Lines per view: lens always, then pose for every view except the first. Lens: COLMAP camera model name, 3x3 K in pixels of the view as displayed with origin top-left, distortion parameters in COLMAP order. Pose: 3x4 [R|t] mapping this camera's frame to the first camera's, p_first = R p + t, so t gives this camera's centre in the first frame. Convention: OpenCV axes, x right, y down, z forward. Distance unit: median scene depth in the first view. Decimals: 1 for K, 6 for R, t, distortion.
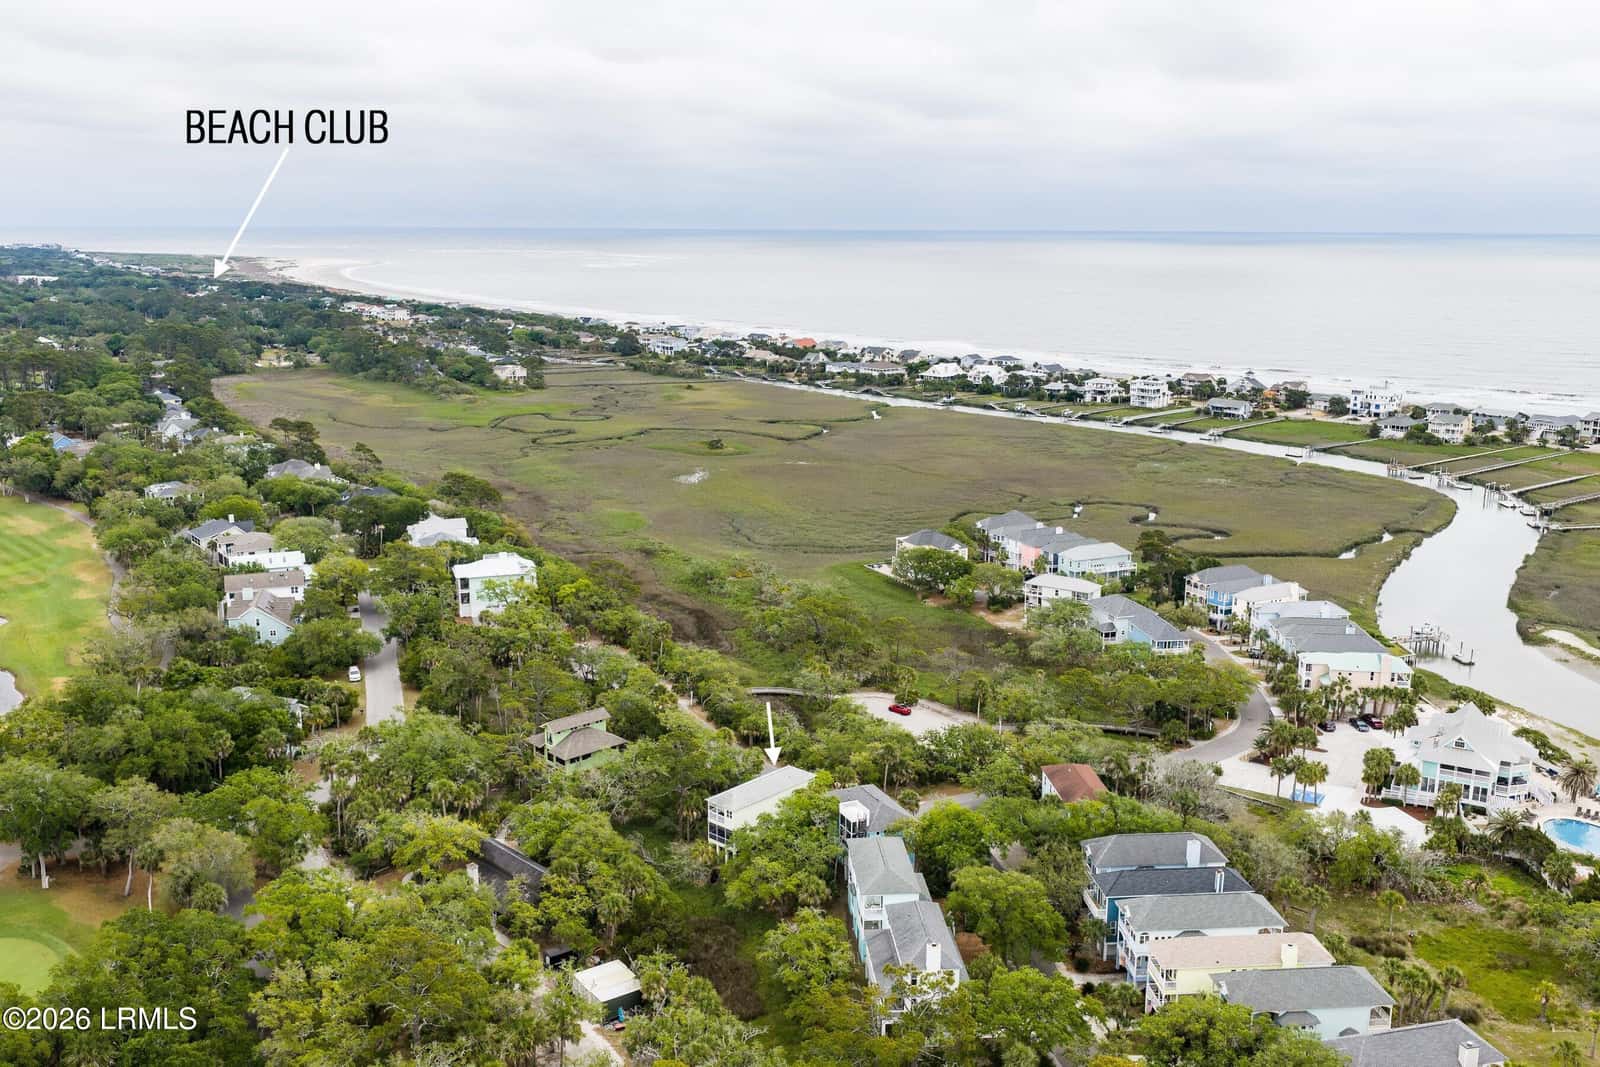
lens RADIAL K [[1424.3, 0, 800.0], [0, 1424.3, 533.5], [0, 0, 1]] dist [0.001850, -0.006011]
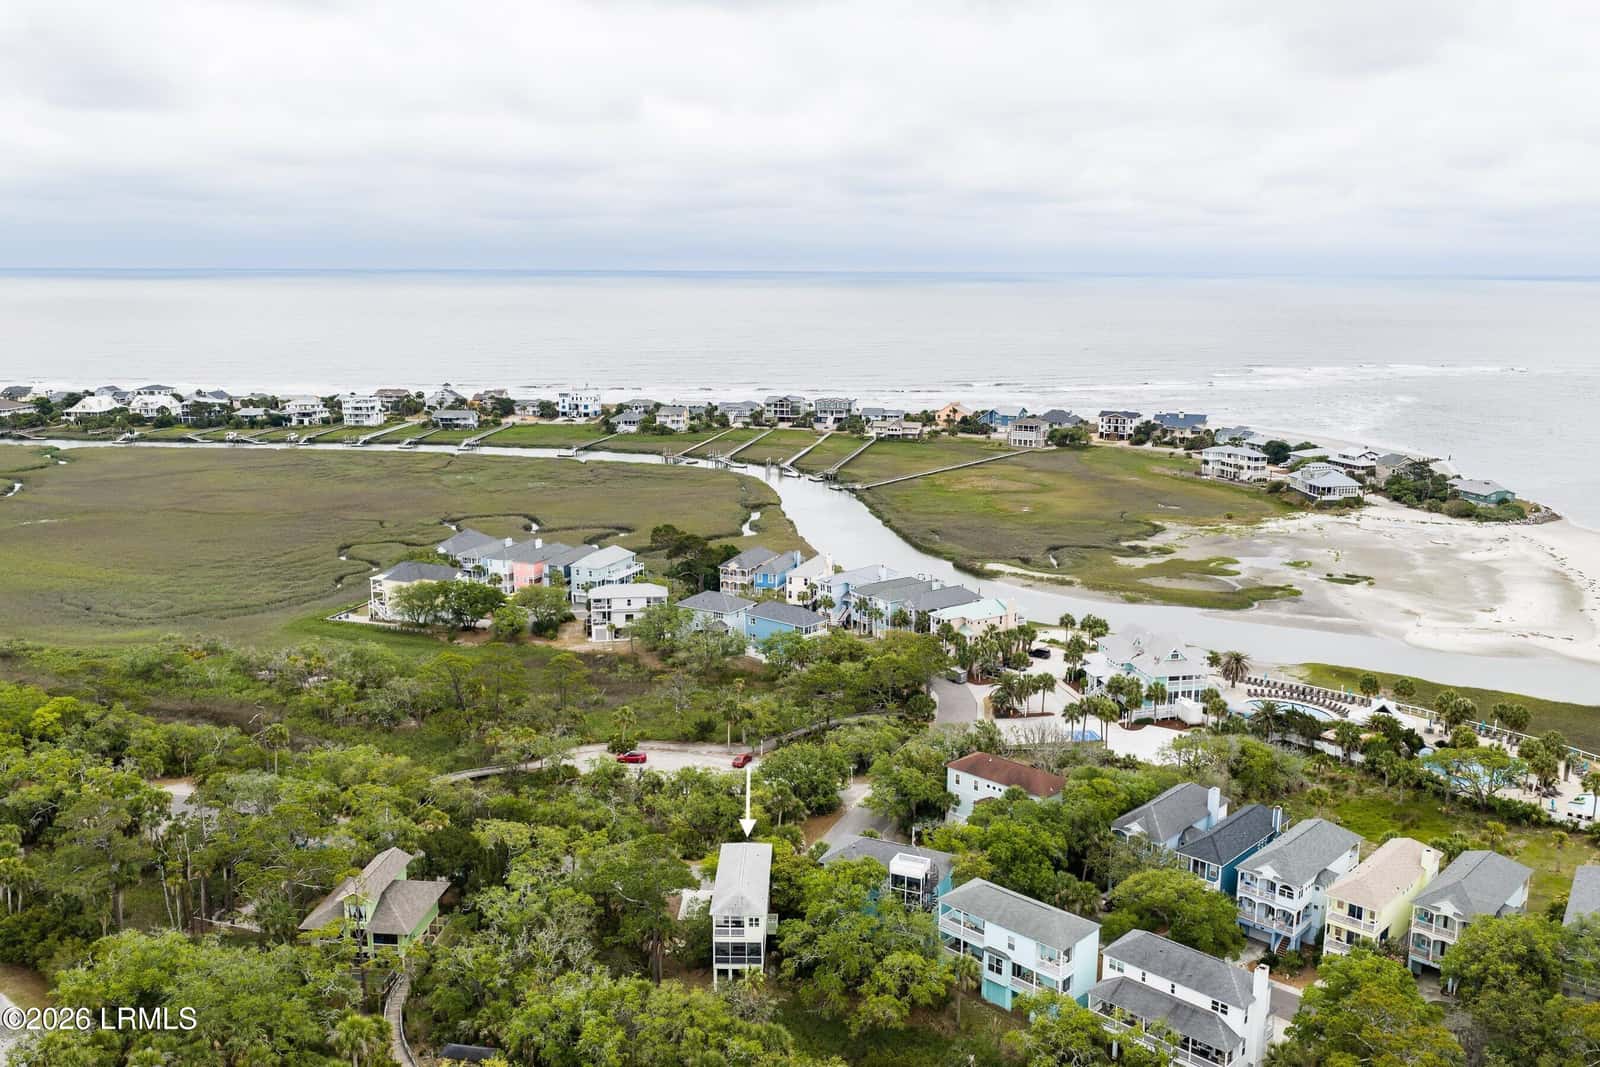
lens RADIAL K [[1335.0, 0, 800.0], [0, 1335.0, 533.5], [0, 0, 1]] dist [0.028036, -0.051222]
pose [[0.740053, -0.130841, 0.659698, -0.150360], [0.140710, 0.989307, 0.038365, -0.010122], [-0.657664, 0.064435, 0.750551, 0.137524]]
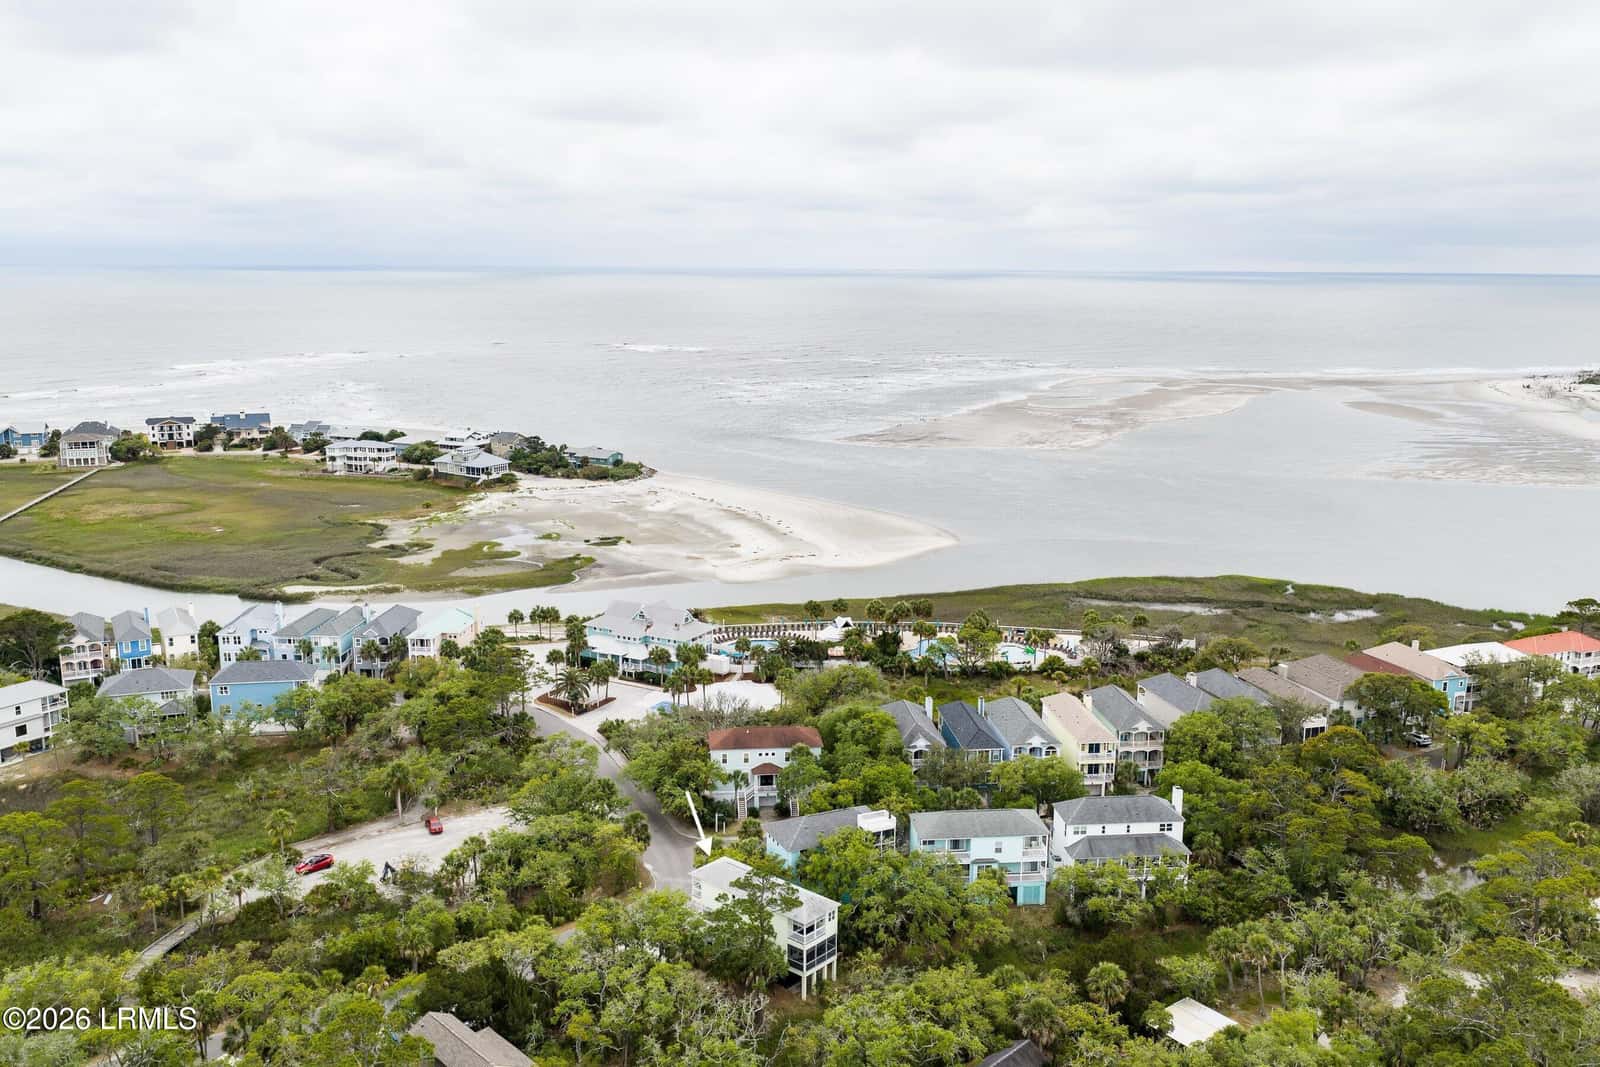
lens RADIAL K [[1335.0, 0, 800.0], [0, 1335.0, 533.5], [0, 0, 1]] dist [0.028036, -0.051222]
pose [[-0.029269, -0.199861, 0.979387, -0.226576], [0.206628, 0.957434, 0.201556, -0.047456], [-0.977982, 0.208268, 0.013274, 0.305675]]
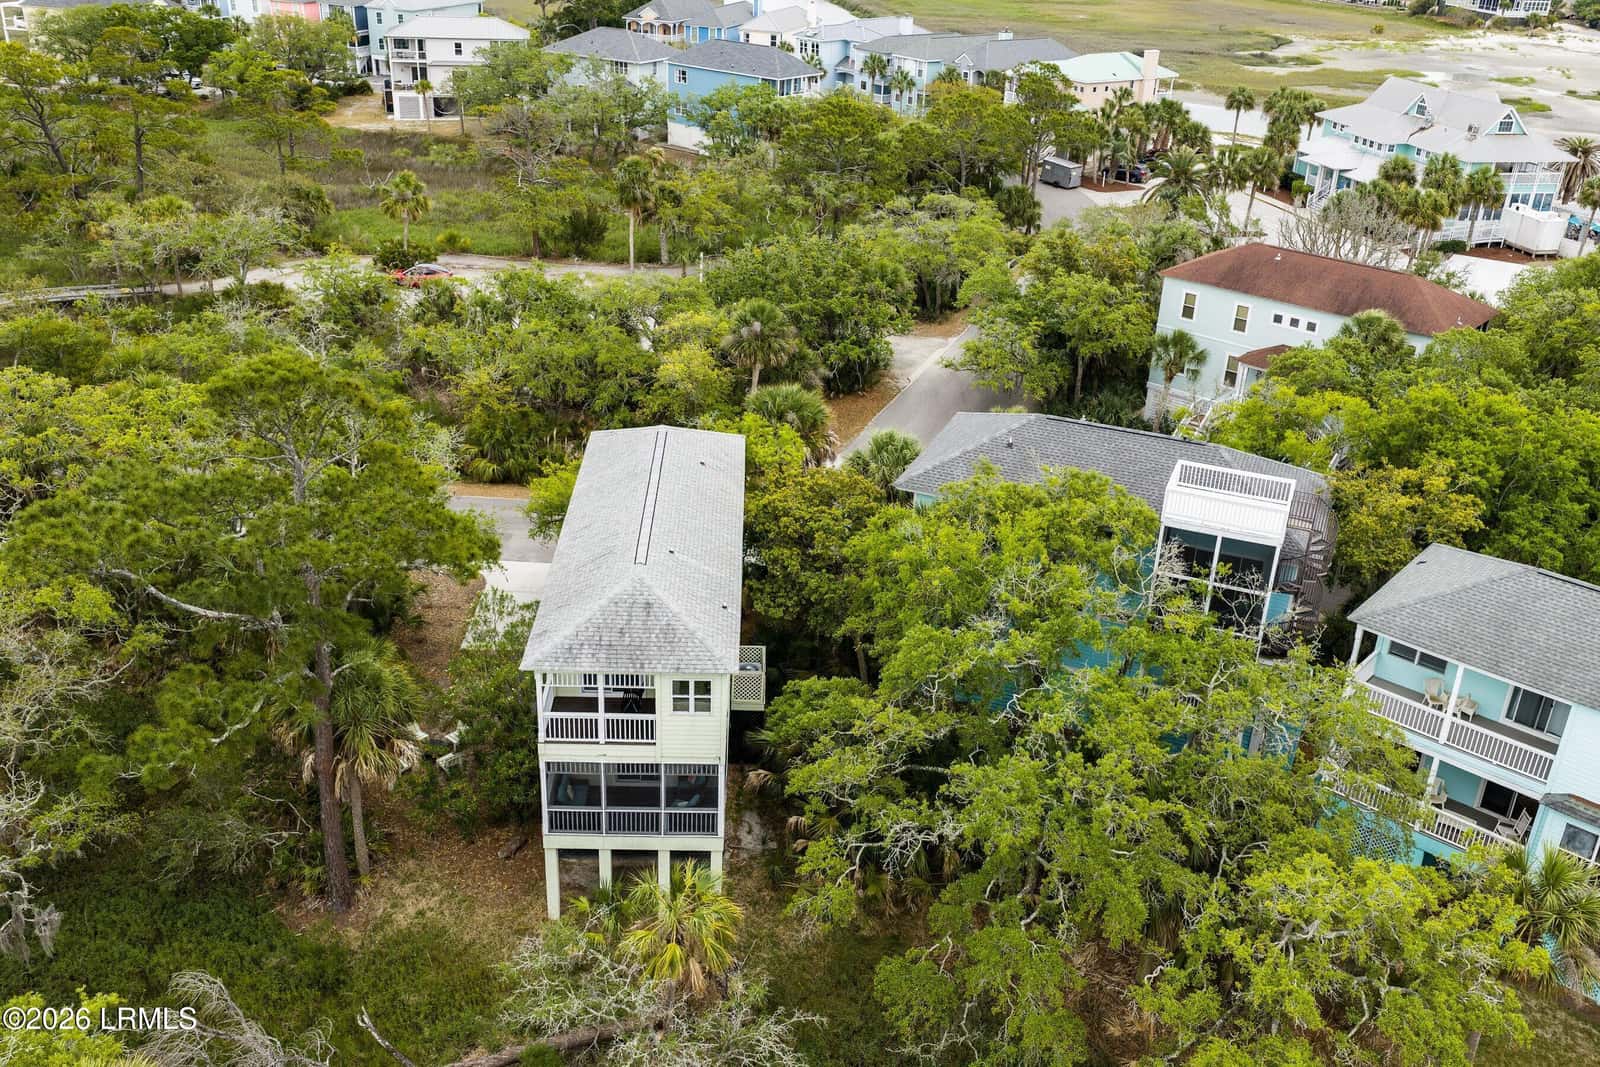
lens RADIAL K [[1424.3, 0, 800.0], [0, 1424.3, 533.5], [0, 0, 1]] dist [0.001850, -0.006011]
pose [[0.711546, -0.281516, 0.643778, -0.051212], [0.112400, 0.950034, 0.291206, 0.037447], [-0.693591, -0.134846, 0.707636, 0.268953]]
